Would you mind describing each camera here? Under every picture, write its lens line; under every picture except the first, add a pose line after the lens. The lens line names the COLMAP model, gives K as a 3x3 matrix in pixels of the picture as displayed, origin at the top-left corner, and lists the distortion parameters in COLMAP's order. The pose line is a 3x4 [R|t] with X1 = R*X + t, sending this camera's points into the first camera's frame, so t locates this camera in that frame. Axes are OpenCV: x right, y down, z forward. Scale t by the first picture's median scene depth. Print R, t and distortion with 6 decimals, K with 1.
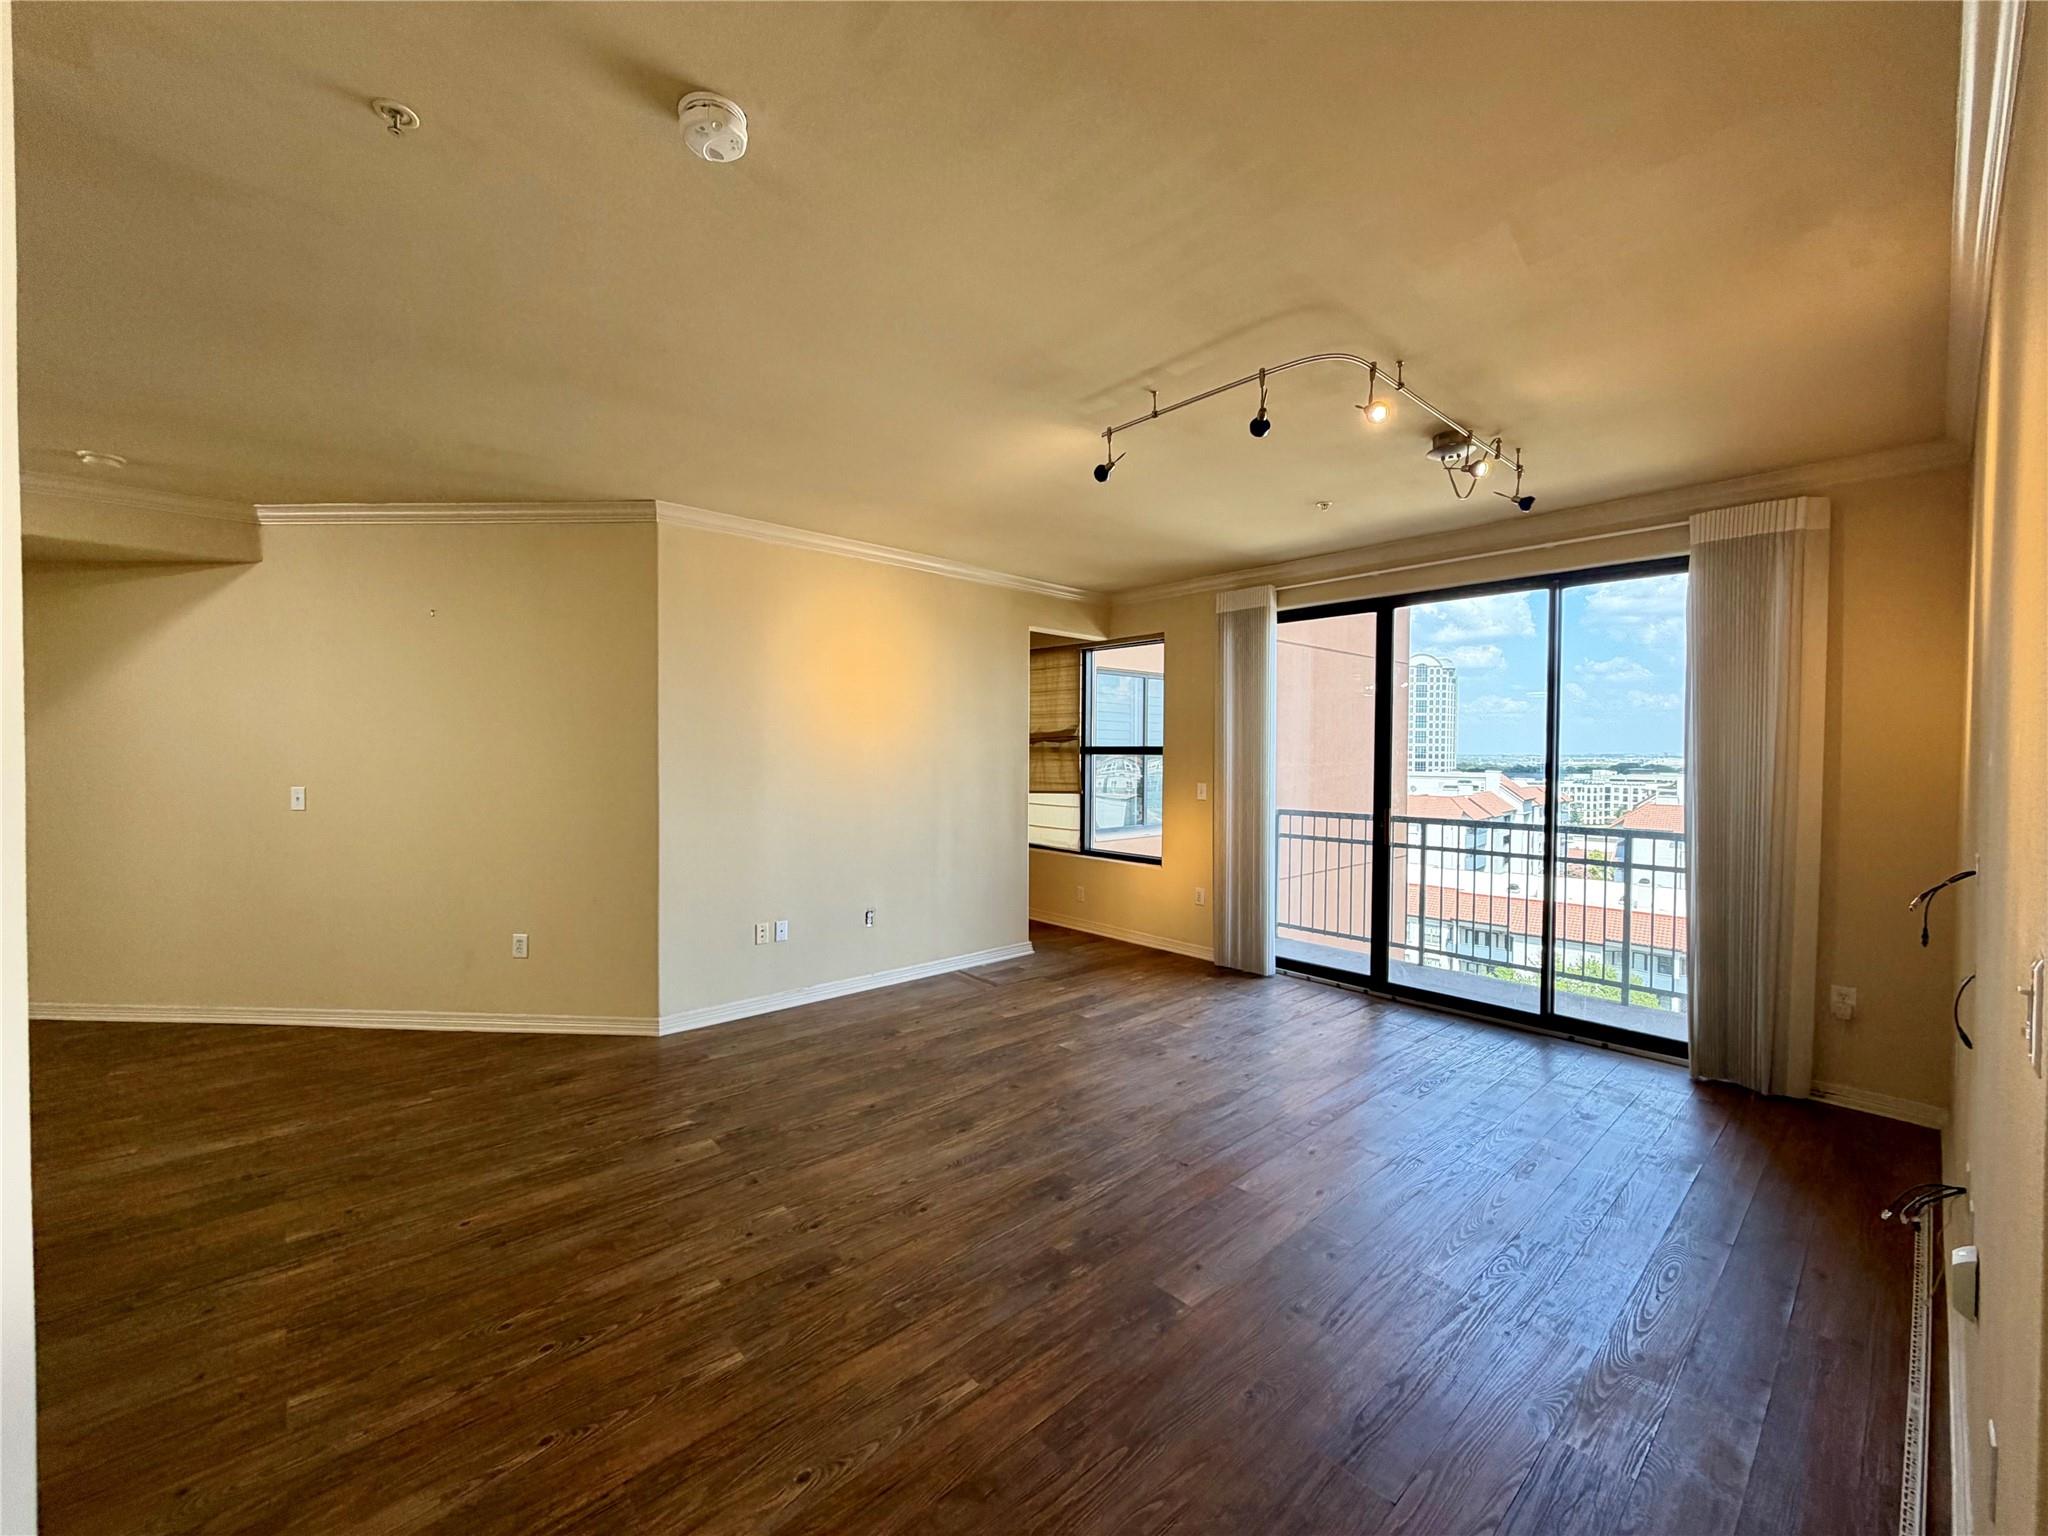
lens RADIAL K [[812.5, 0, 1025.2], [0, 812.5, 768.4], [0, 0, 1]] dist [-0.004708, 0.000366]
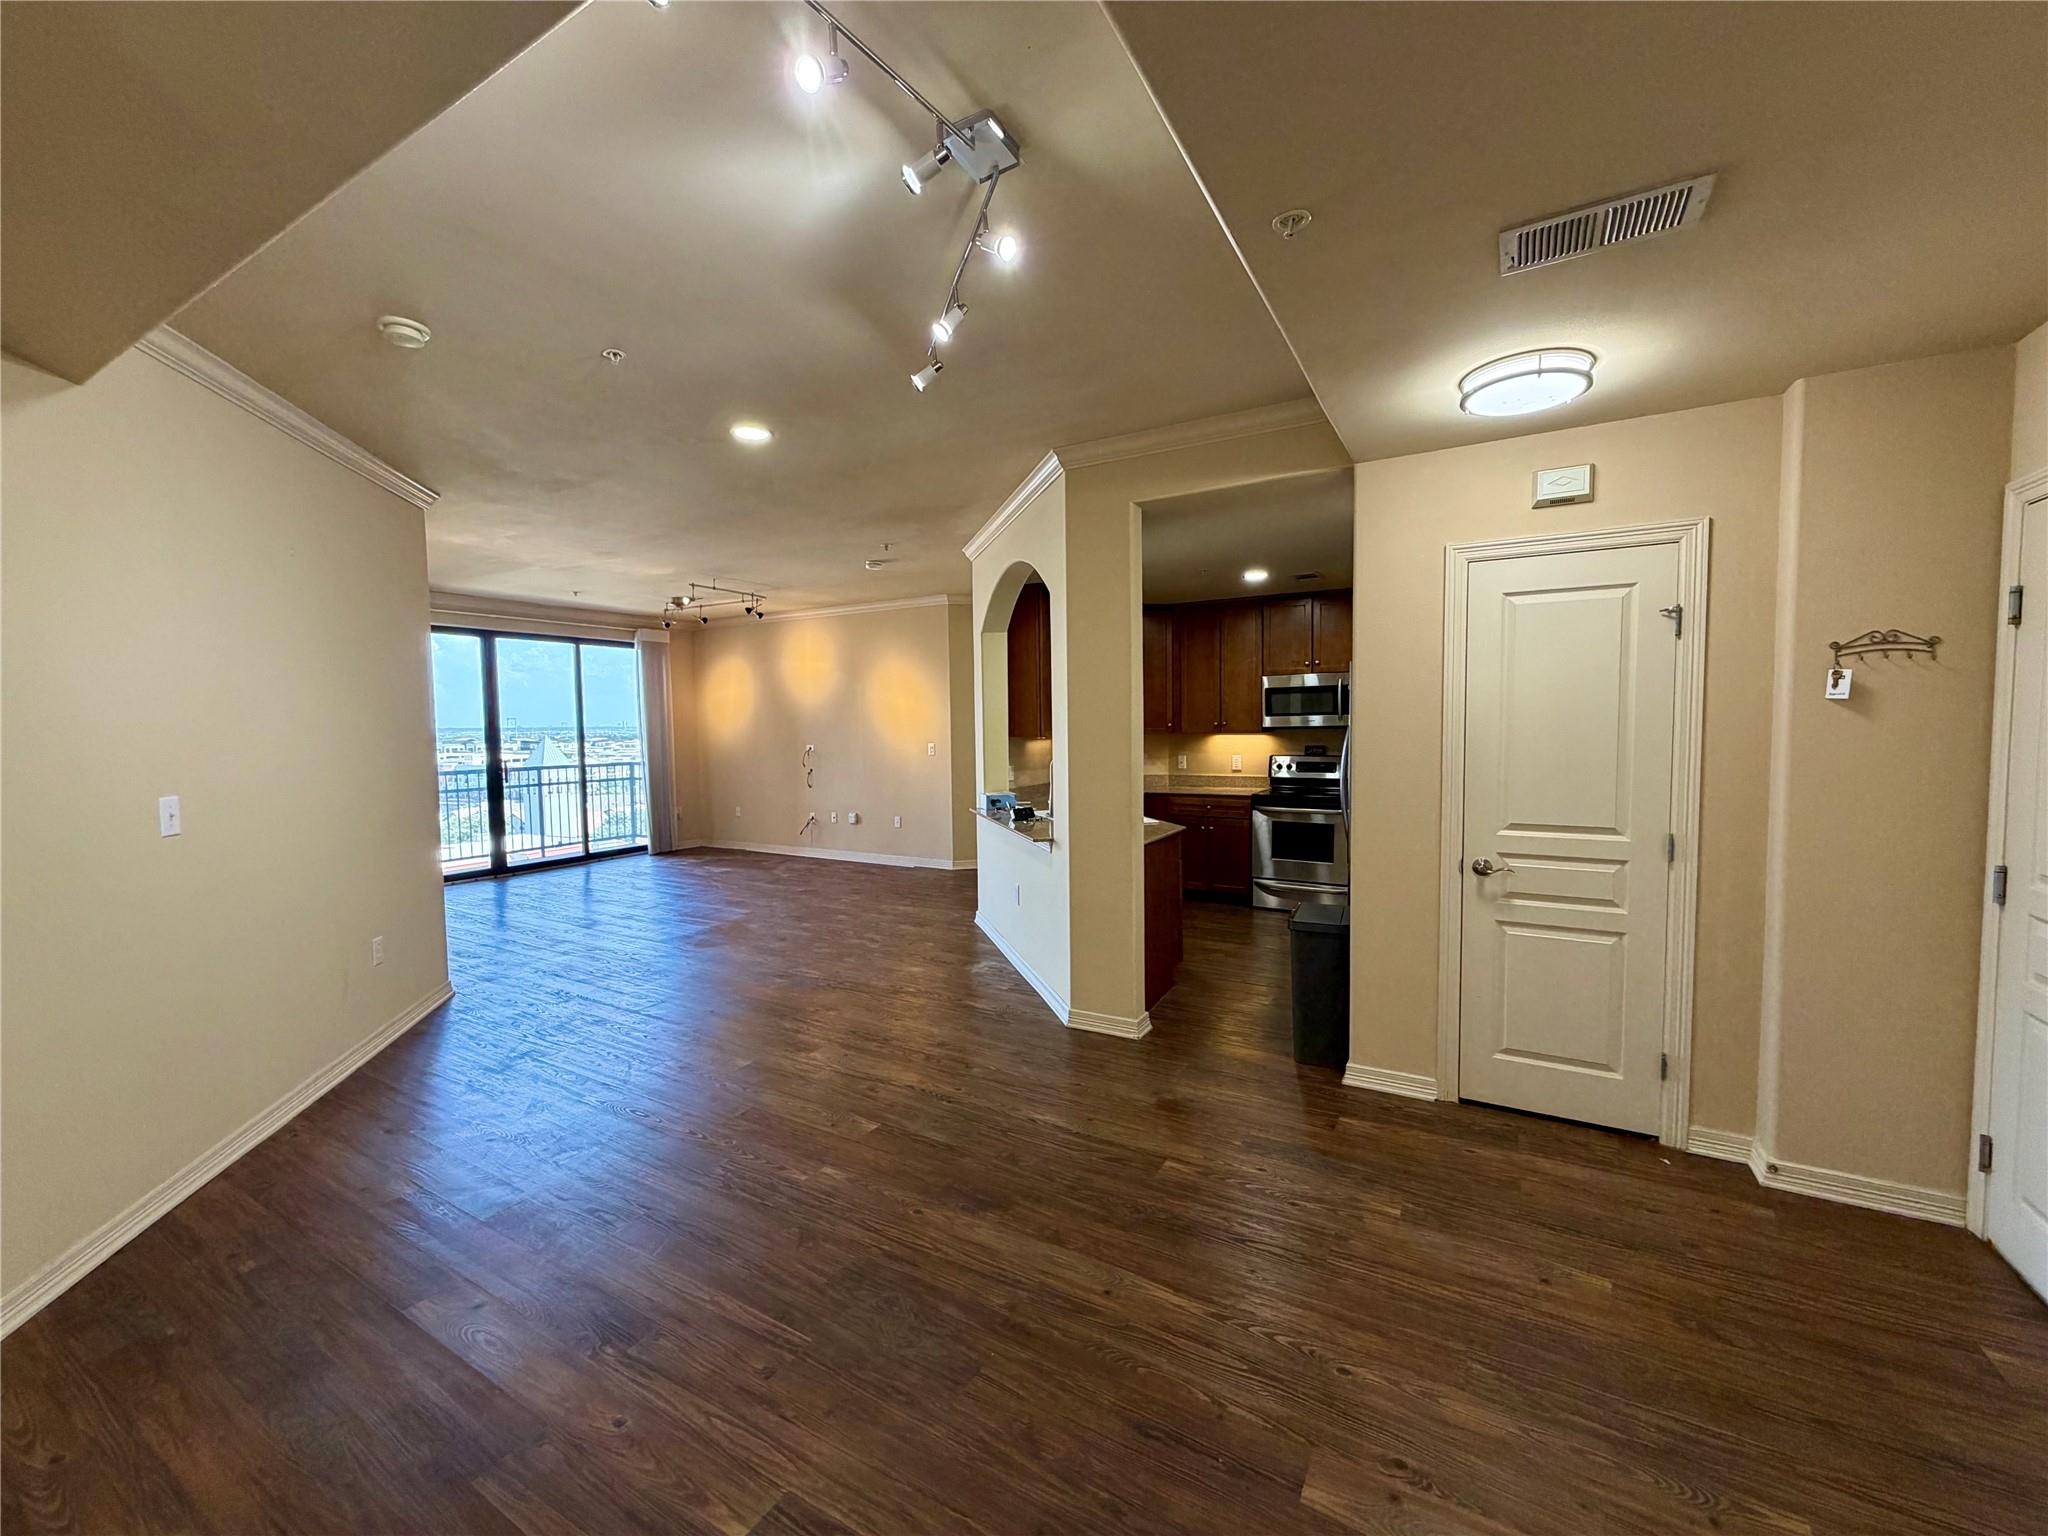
lens RADIAL K [[812.5, 0, 1018.0], [0, 812.5, 768.9], [0, 0, 1]] dist [-0.004708, 0.000366]
pose [[-0.300110, -0.056190, 0.952248, -1.441495], [0.026323, 0.997396, 0.067150, -0.018154], [-0.953541, 0.045218, -0.297850, 0.509317]]
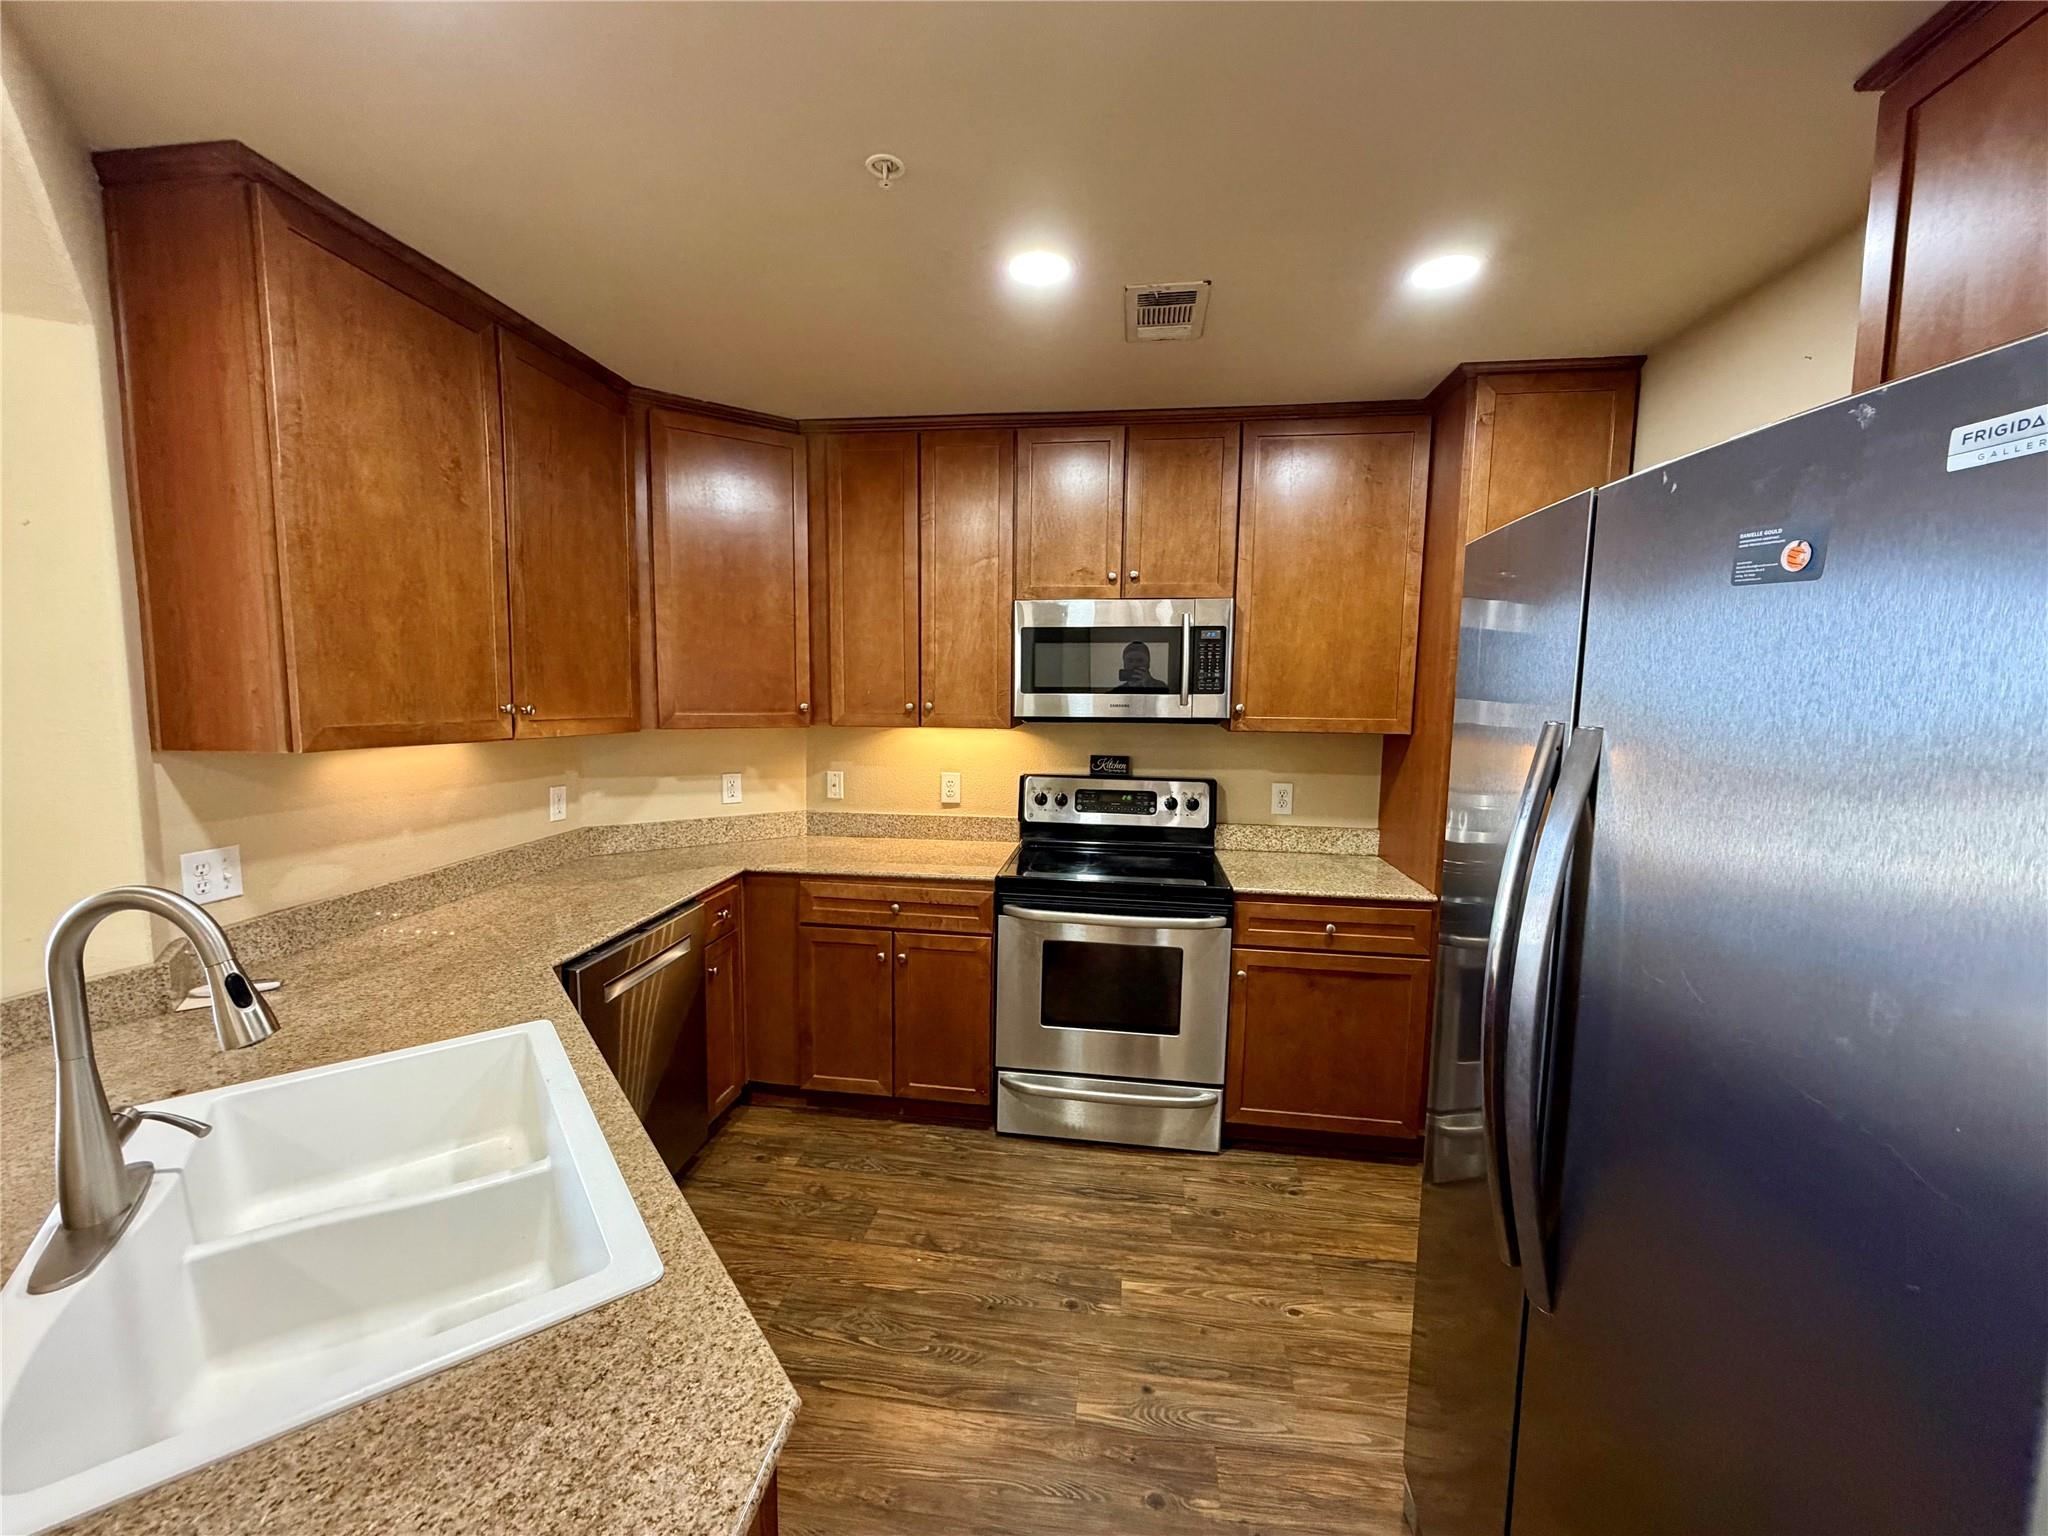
lens RADIAL K [[812.5, 0, 1015.3], [0, 812.5, 768.0], [0, 0, 1]] dist [-0.004708, 0.000366]
pose [[-0.643830, -0.089769, 0.759885, -0.744759], [-0.004758, 0.993545, 0.113340, -0.016410], [-0.765154, 0.069356, -0.640101, 0.107035]]
